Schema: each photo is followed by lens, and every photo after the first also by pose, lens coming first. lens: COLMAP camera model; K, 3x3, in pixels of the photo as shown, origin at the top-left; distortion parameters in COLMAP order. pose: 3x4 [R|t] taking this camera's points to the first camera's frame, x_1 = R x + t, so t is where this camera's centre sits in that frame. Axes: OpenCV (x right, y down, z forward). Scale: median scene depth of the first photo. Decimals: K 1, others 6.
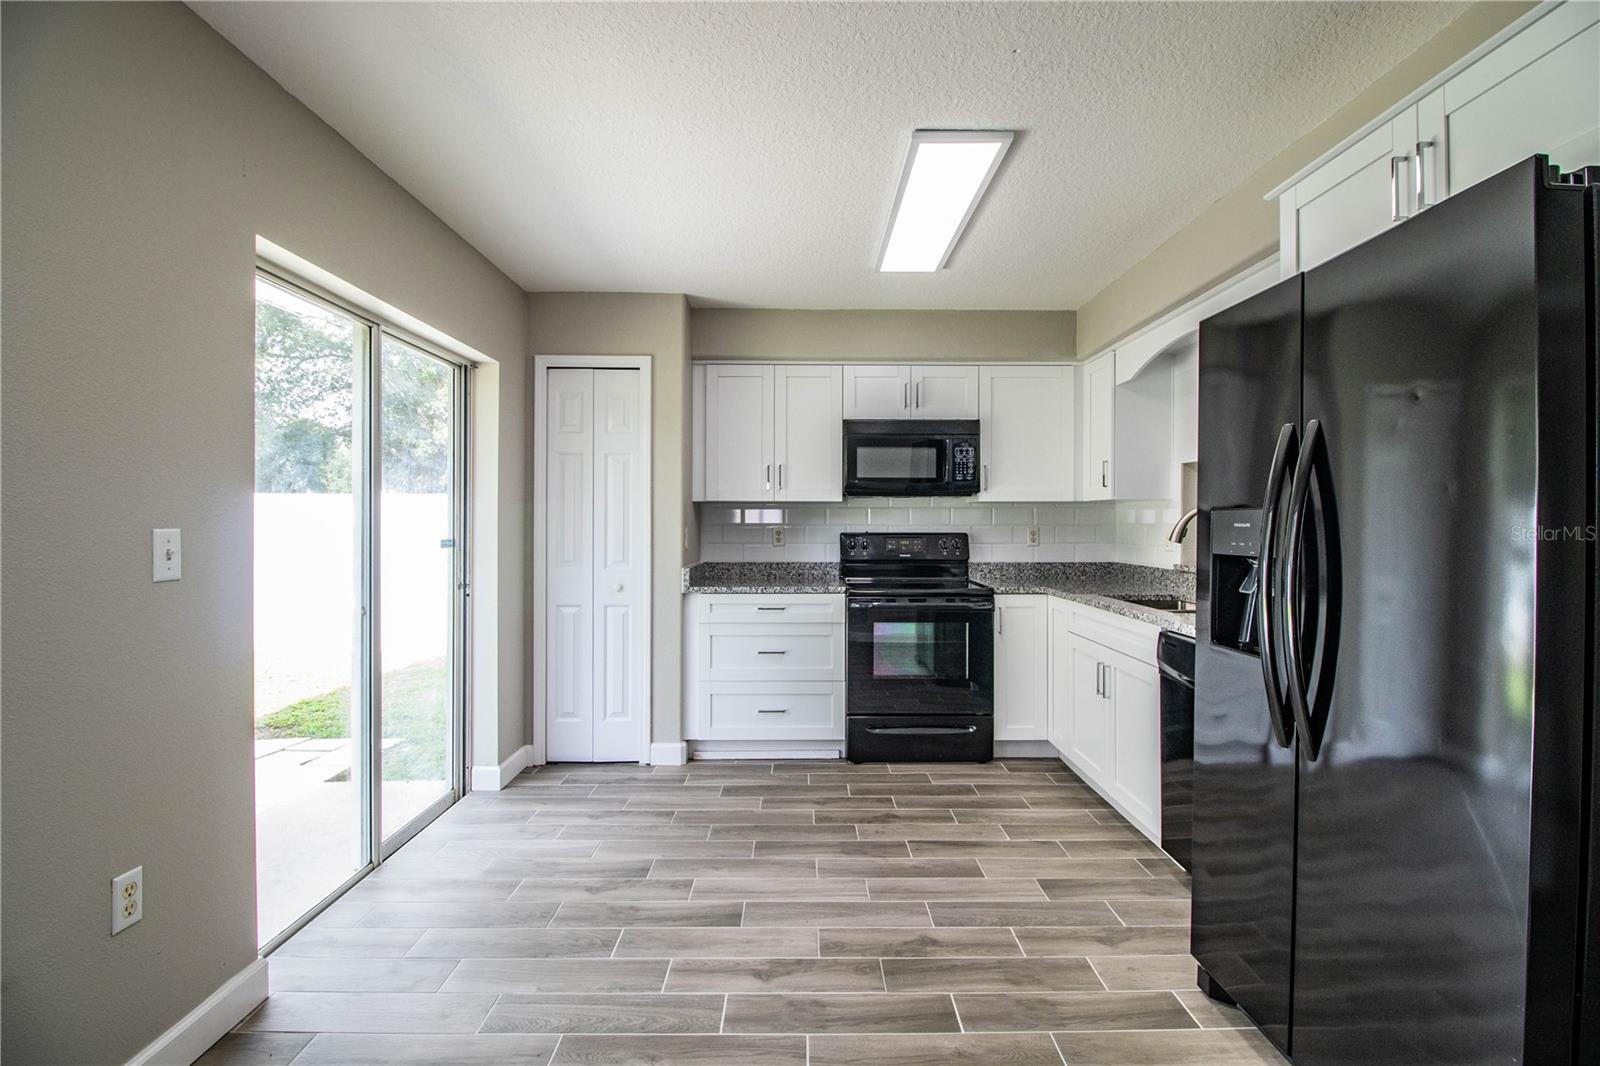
lens RADIAL K [[736.4, 0, 802.5], [0, 736.4, 534.8], [0, 0, 1]] dist [-0.006901, -0.009394]
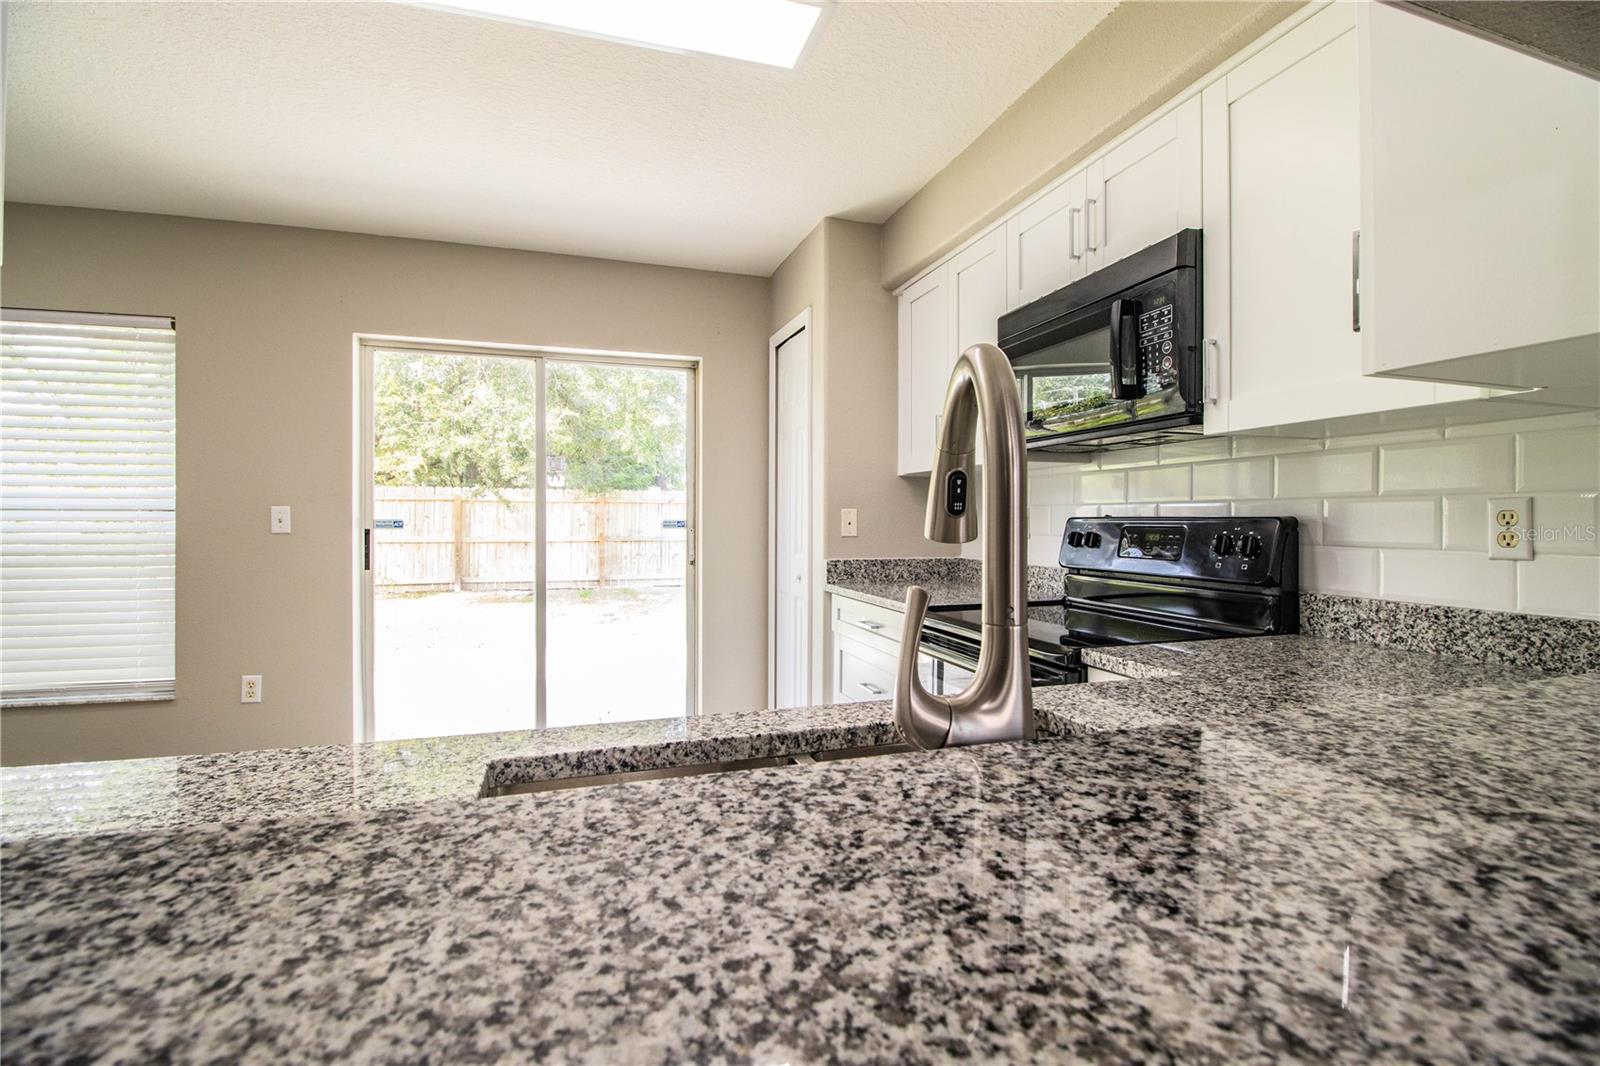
lens RADIAL K [[736.4, 0, 803.7], [0, 736.4, 519.7], [0, 0, 1]] dist [-0.006901, -0.009394]
pose [[0.310428, -0.000240, -0.950597, 0.551498], [-0.016878, 0.999841, -0.005764, 0.005506], [0.950447, 0.017833, 0.310374, 0.673390]]
